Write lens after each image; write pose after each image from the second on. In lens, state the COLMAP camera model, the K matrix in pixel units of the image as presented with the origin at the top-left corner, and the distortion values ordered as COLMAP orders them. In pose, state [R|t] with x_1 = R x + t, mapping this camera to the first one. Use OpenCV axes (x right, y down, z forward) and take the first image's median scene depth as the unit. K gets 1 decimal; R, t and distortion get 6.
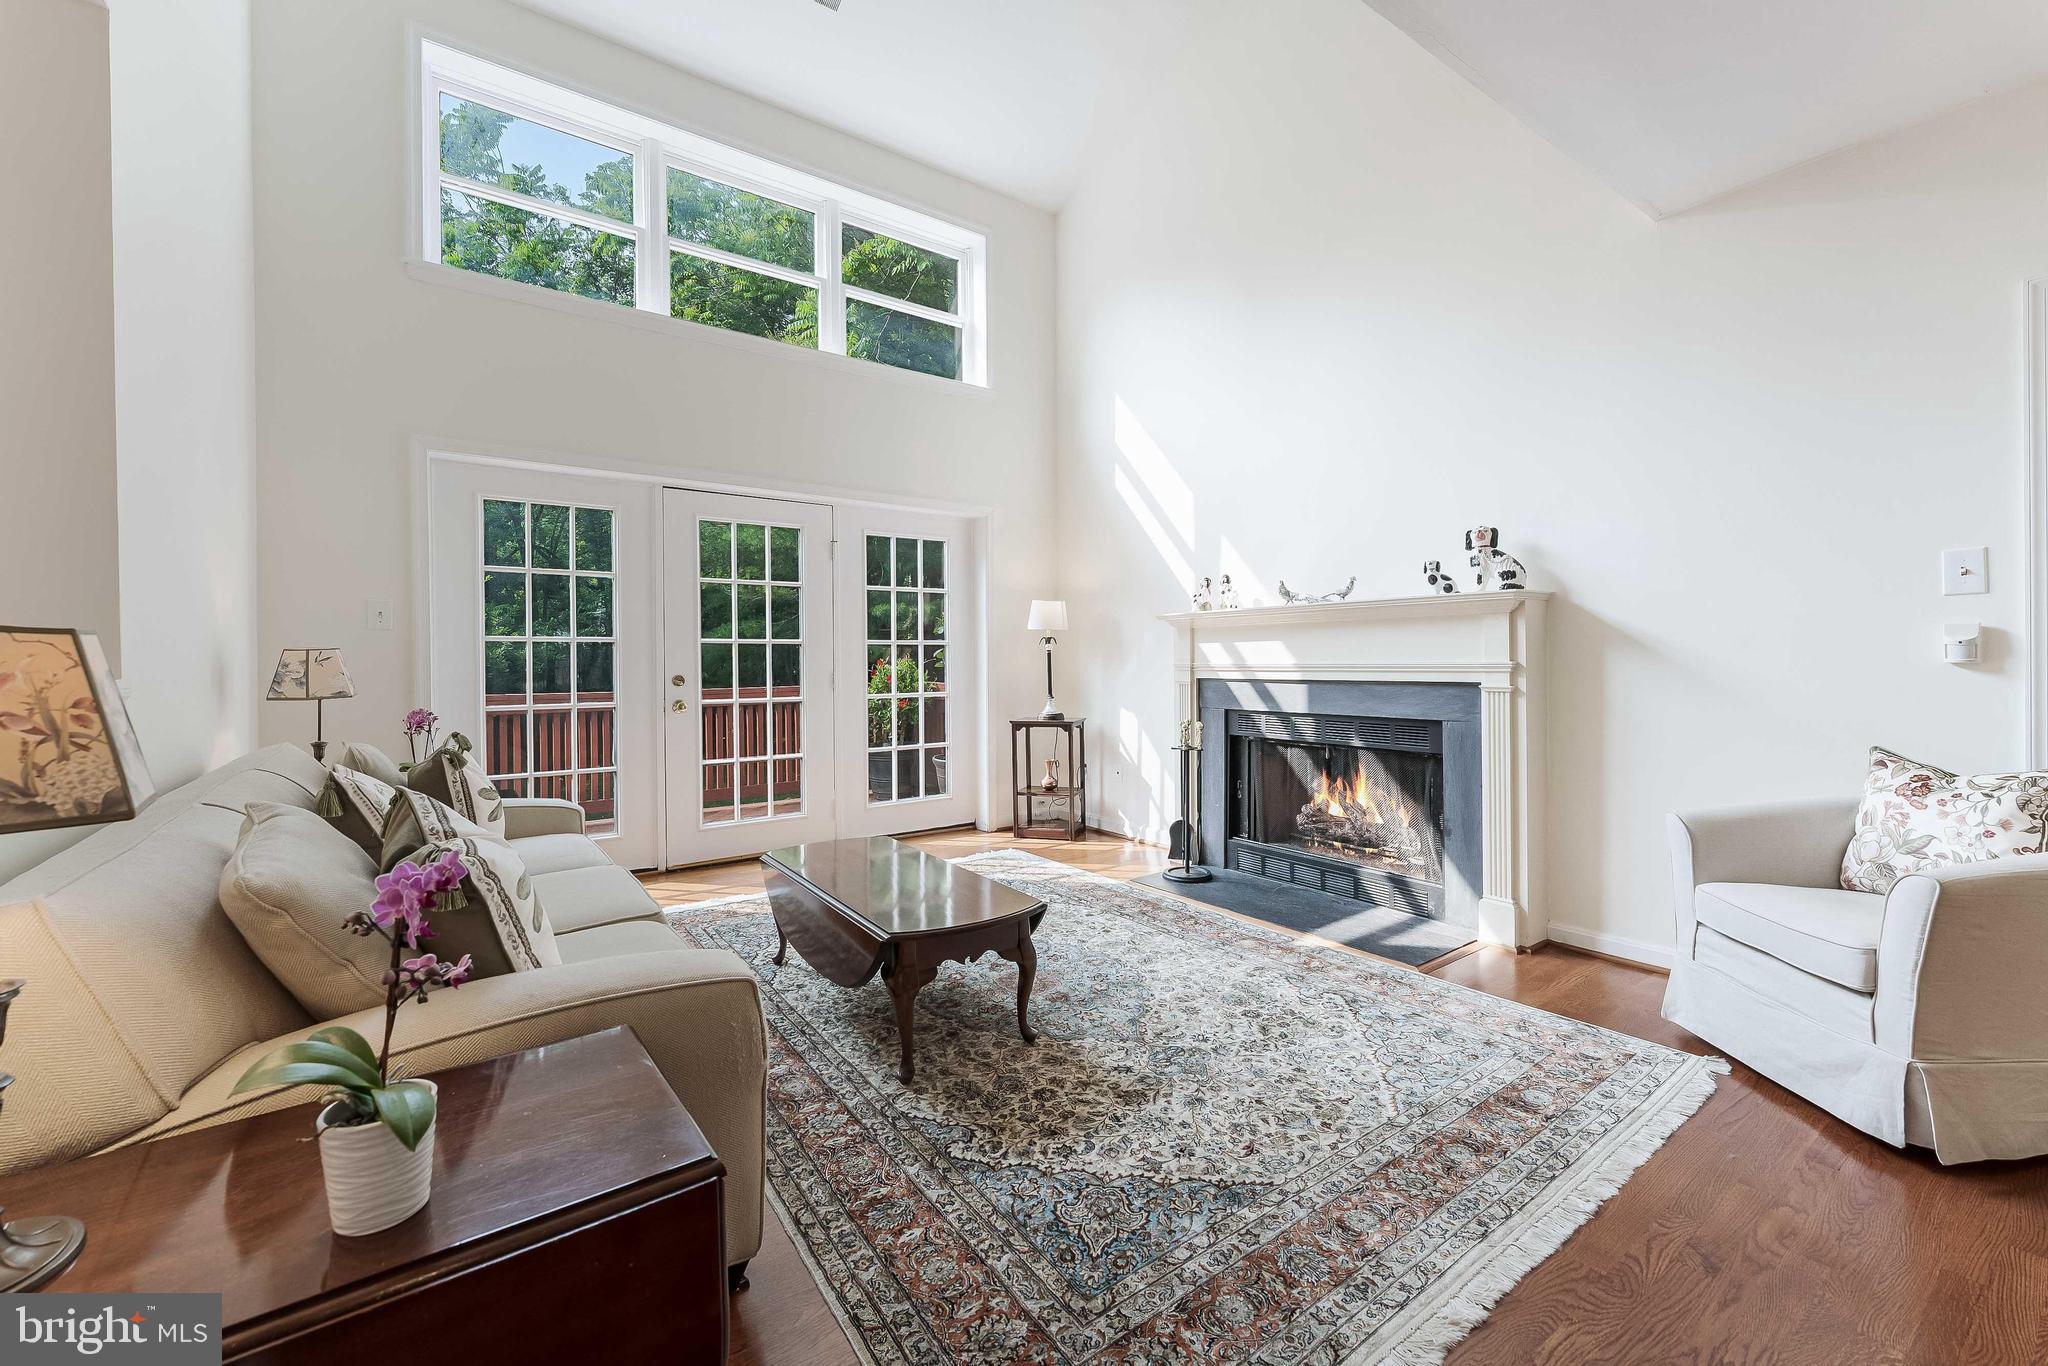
lens RADIAL K [[826.4, 0, 1030.4], [0, 826.4, 668.9], [0, 0, 1]] dist [-0.004146, 0.000330]
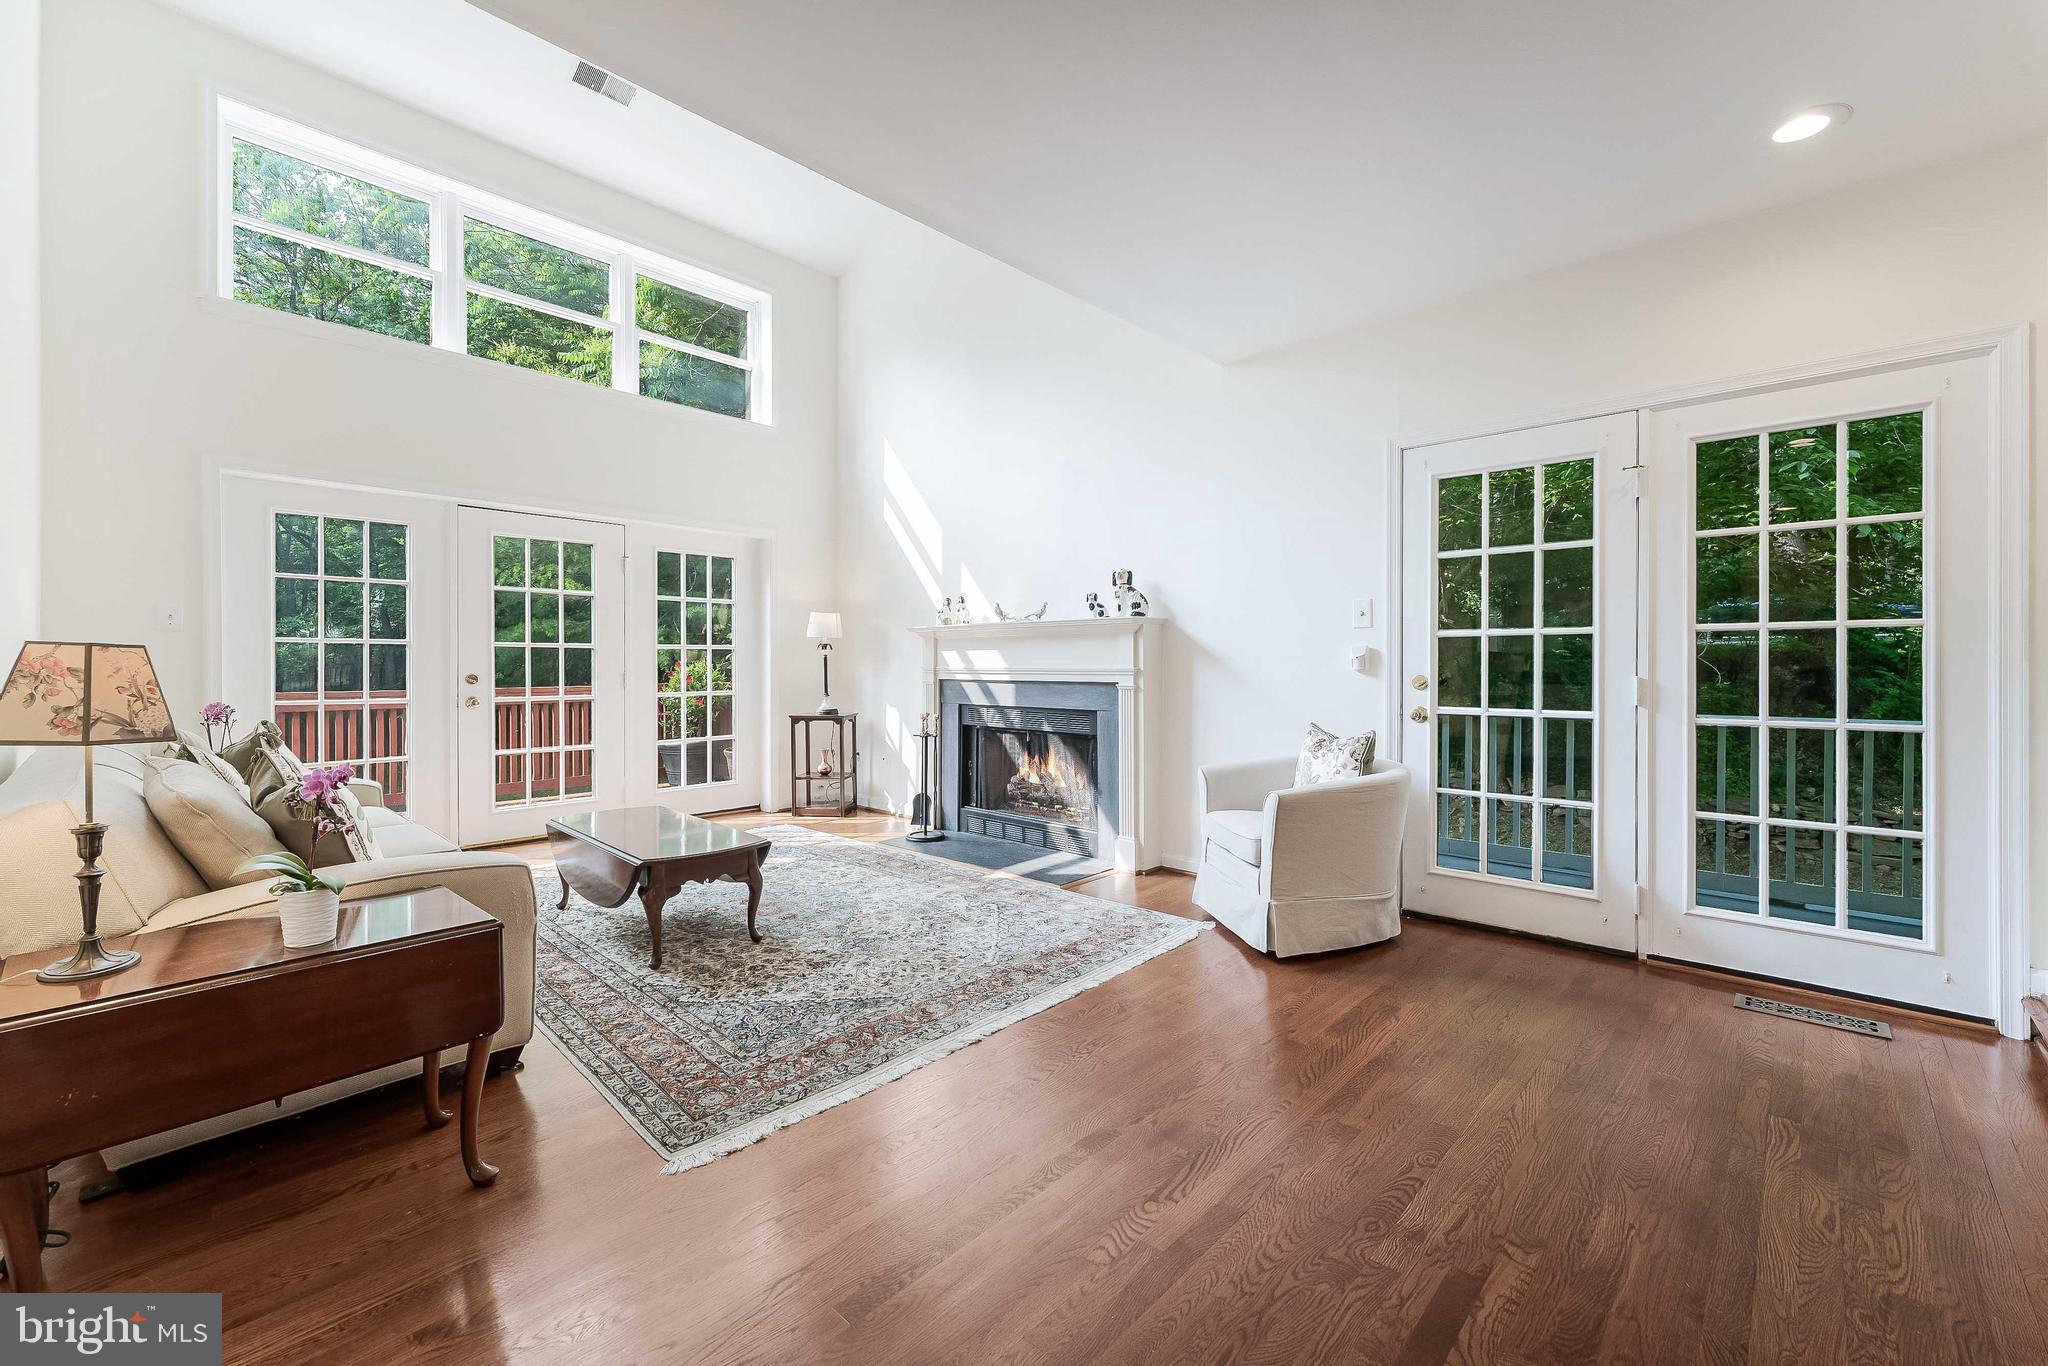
lens RADIAL K [[826.4, 0, 1034.4], [0, 826.4, 670.7], [0, 0, 1]] dist [-0.004146, 0.000330]
pose [[0.980268, 0.006269, 0.197572, 0.113592], [-0.005881, 0.999979, -0.002550, 0.001016], [-0.197584, 0.001338, 0.980285, -0.279527]]
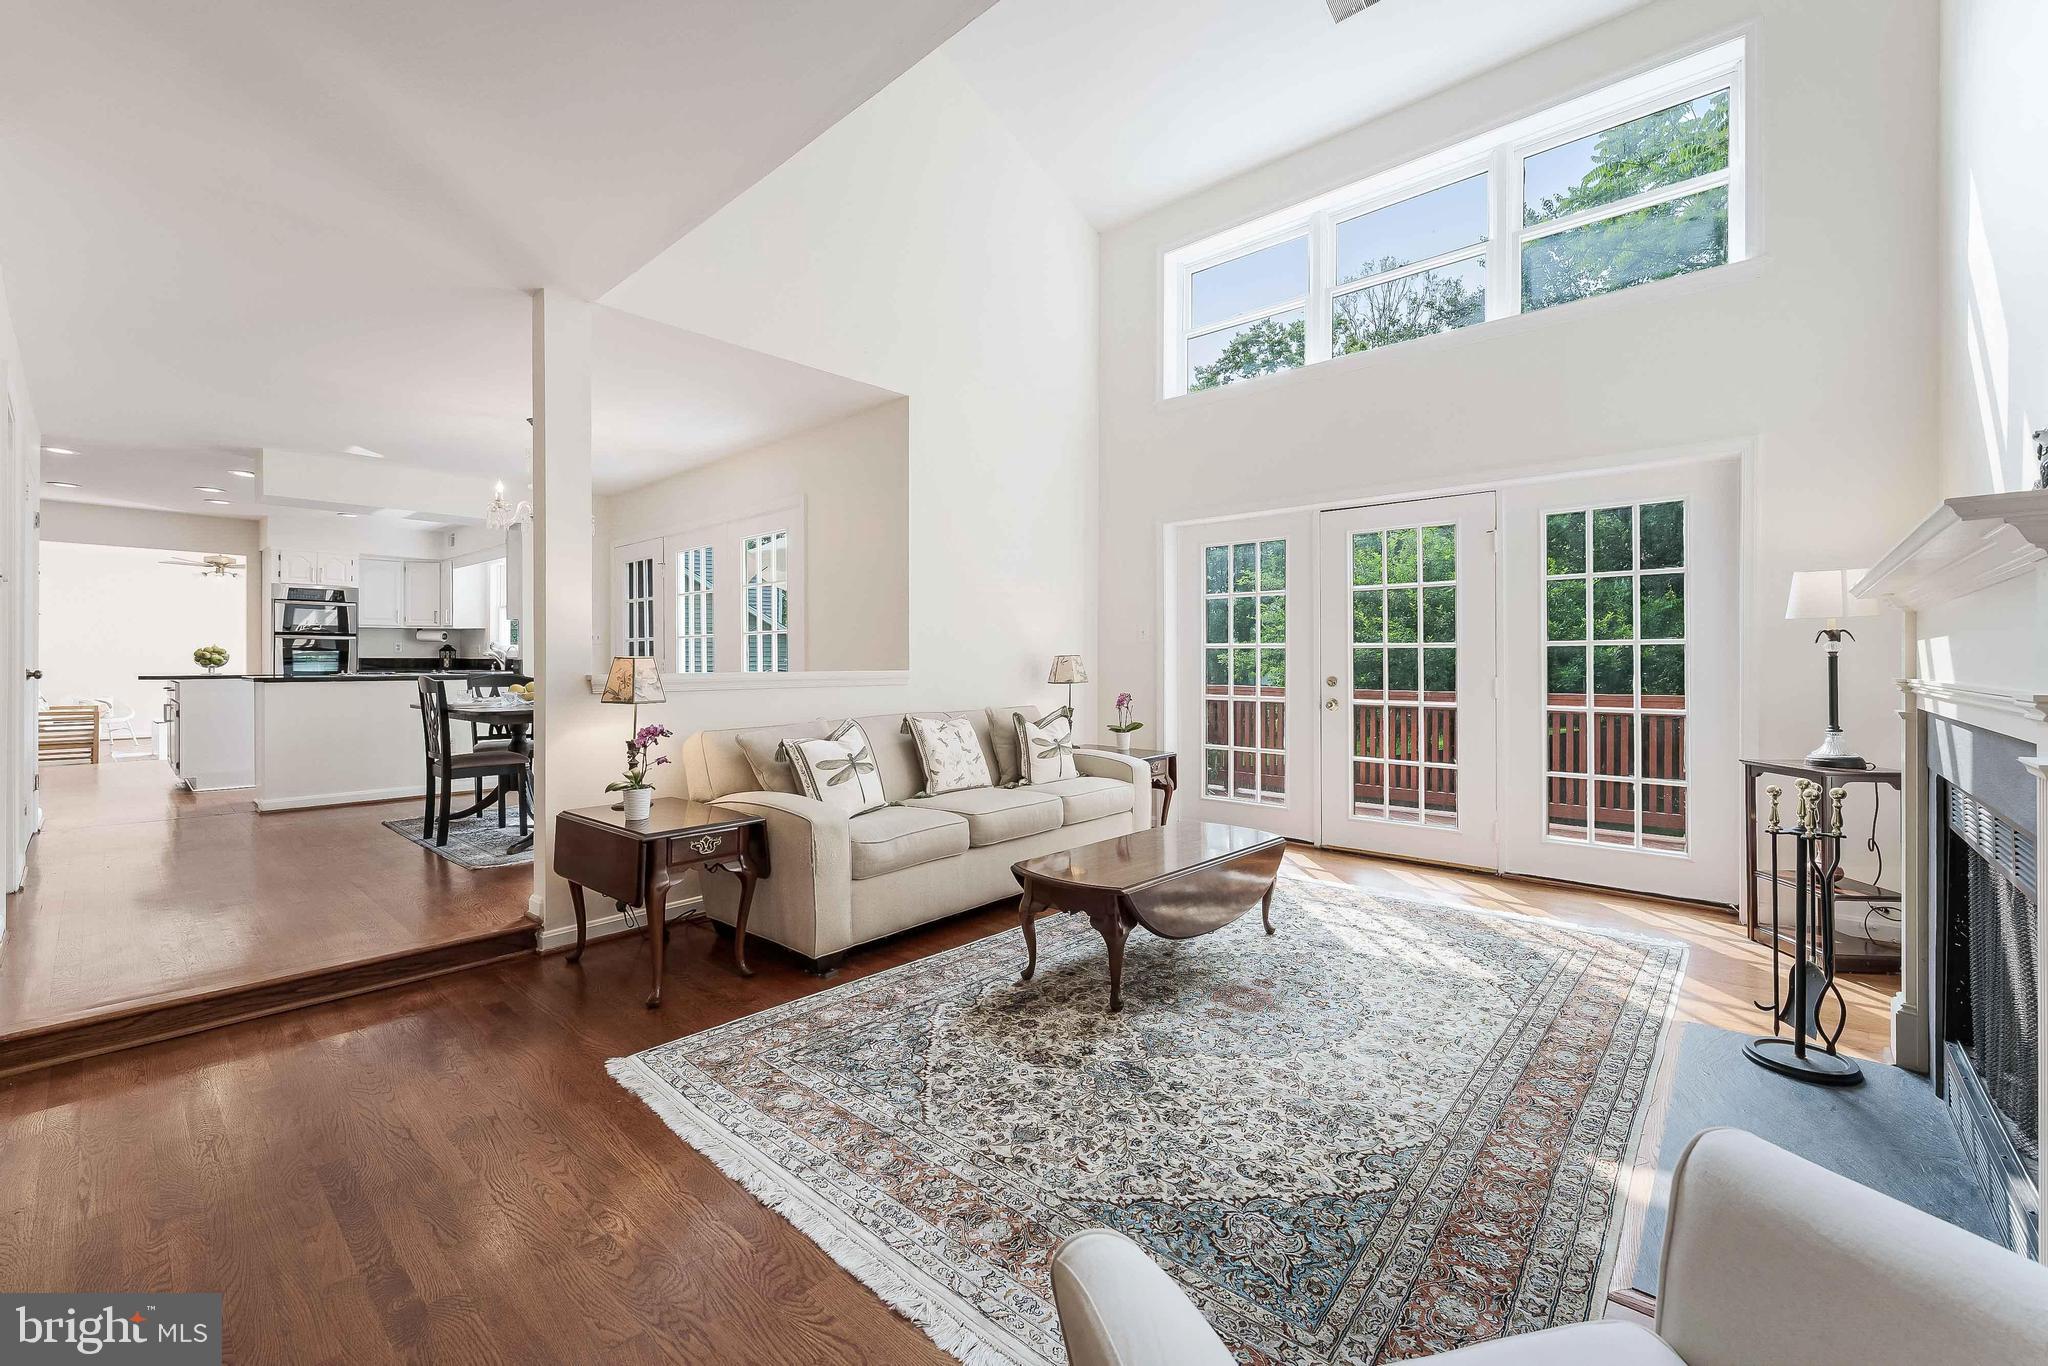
lens RADIAL K [[826.4, 0, 1017.8], [0, 826.4, 667.3], [0, 0, 1]] dist [-0.004146, 0.000330]
pose [[0.210532, 0.013586, -0.977493, 0.674969], [-0.012563, 0.999858, 0.011192, -0.014461], [0.977506, 0.009924, 0.210672, 0.404984]]
